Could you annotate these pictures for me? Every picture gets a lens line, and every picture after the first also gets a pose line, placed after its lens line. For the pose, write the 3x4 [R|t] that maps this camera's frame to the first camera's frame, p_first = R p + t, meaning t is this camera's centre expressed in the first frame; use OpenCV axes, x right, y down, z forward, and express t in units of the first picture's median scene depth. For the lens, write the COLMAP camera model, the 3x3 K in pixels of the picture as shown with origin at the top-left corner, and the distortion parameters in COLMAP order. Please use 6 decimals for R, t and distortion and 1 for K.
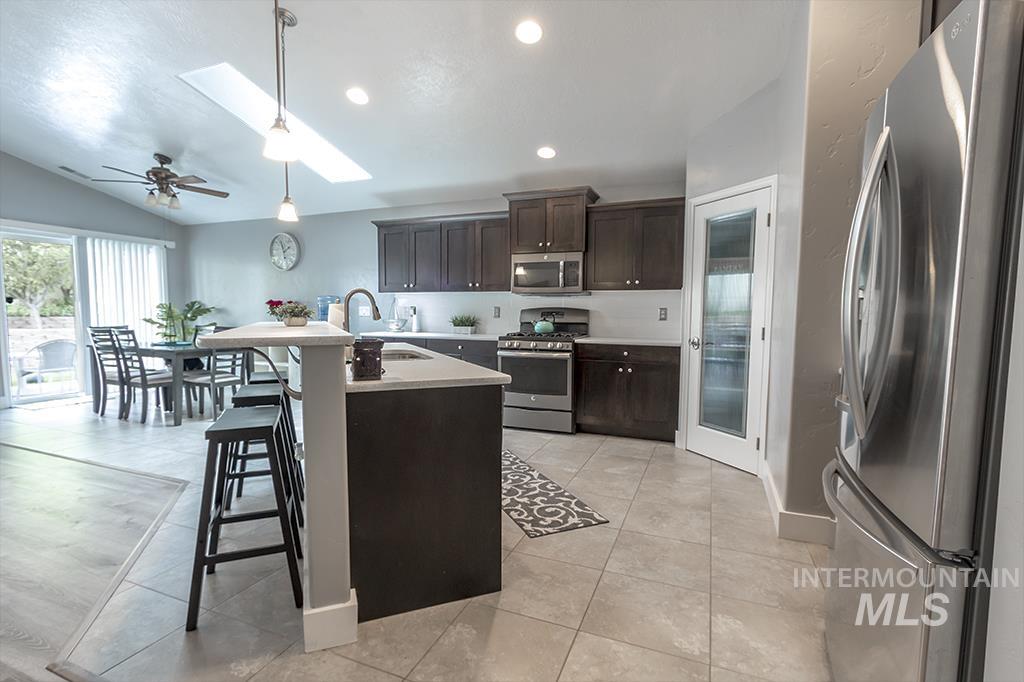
lens RADIAL K [[489.8, 0, 523.6], [0, 489.8, 347.3], [0, 0, 1]] dist [-0.002558, -0.000608]
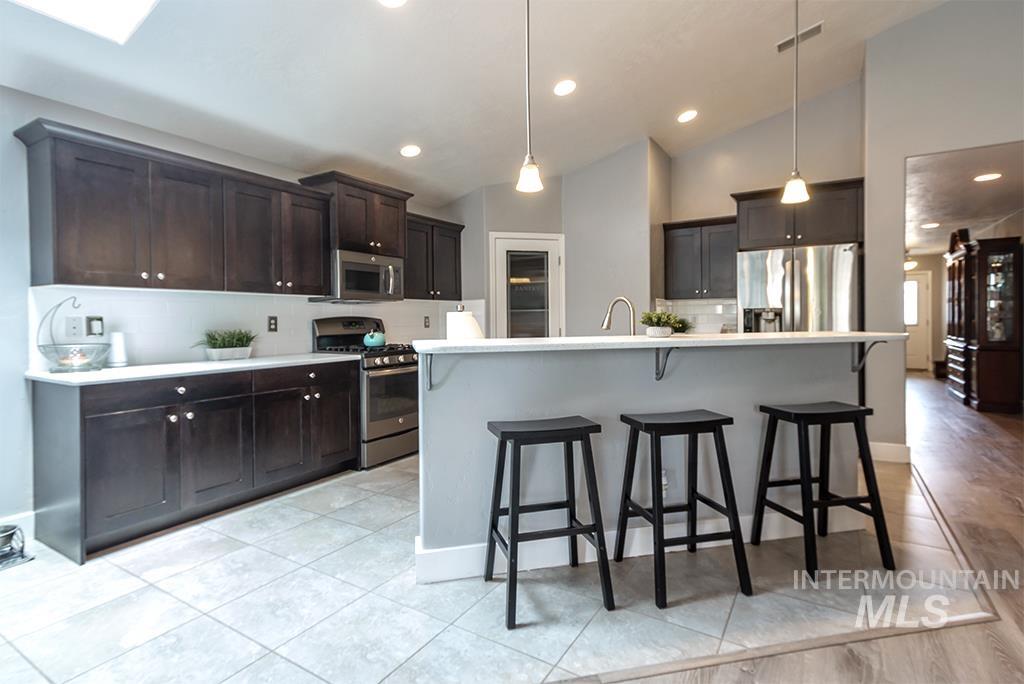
lens RADIAL K [[496.5, 0, 507.5], [0, 496.5, 325.4], [0, 0, 1]] dist [0.021996, -0.000127]
pose [[0.191713, -0.020011, 0.981247, -0.783465], [0.085729, 0.996312, 0.003569, -0.049407], [-0.977700, 0.083437, 0.192721, 0.610193]]
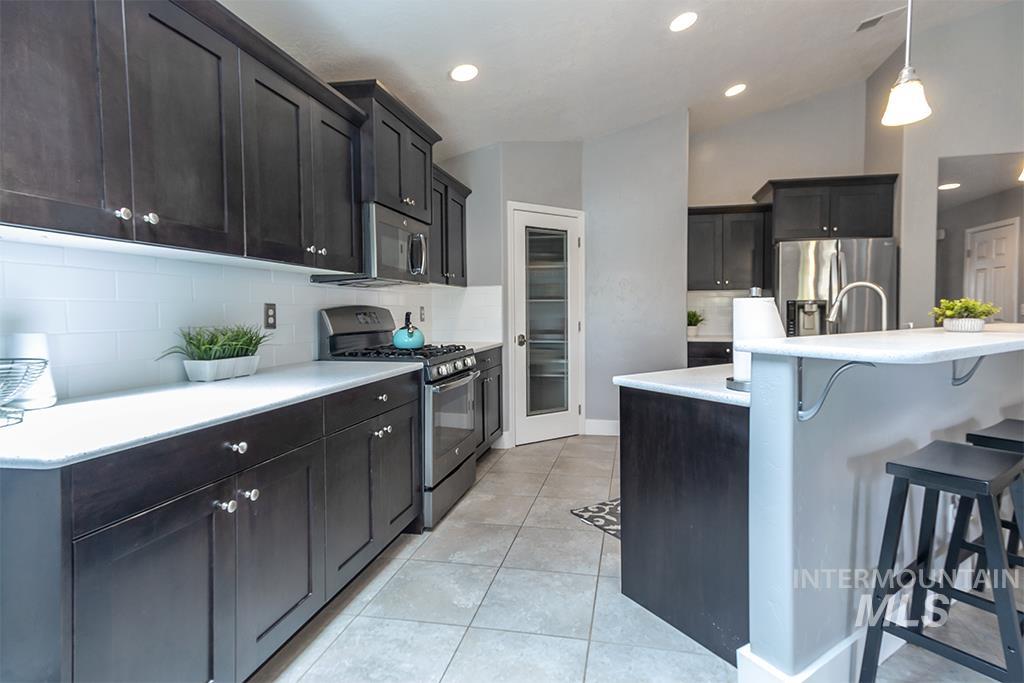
lens RADIAL K [[511.0, 0, 535.6], [0, 511.0, 328.2], [0, 0, 1]] dist [0.027729, 0.000735]
pose [[-0.180326, -0.037570, 0.982889, -0.611745], [0.080163, 0.995385, 0.052755, -0.075212], [-0.980335, 0.088305, -0.176482, 0.971980]]
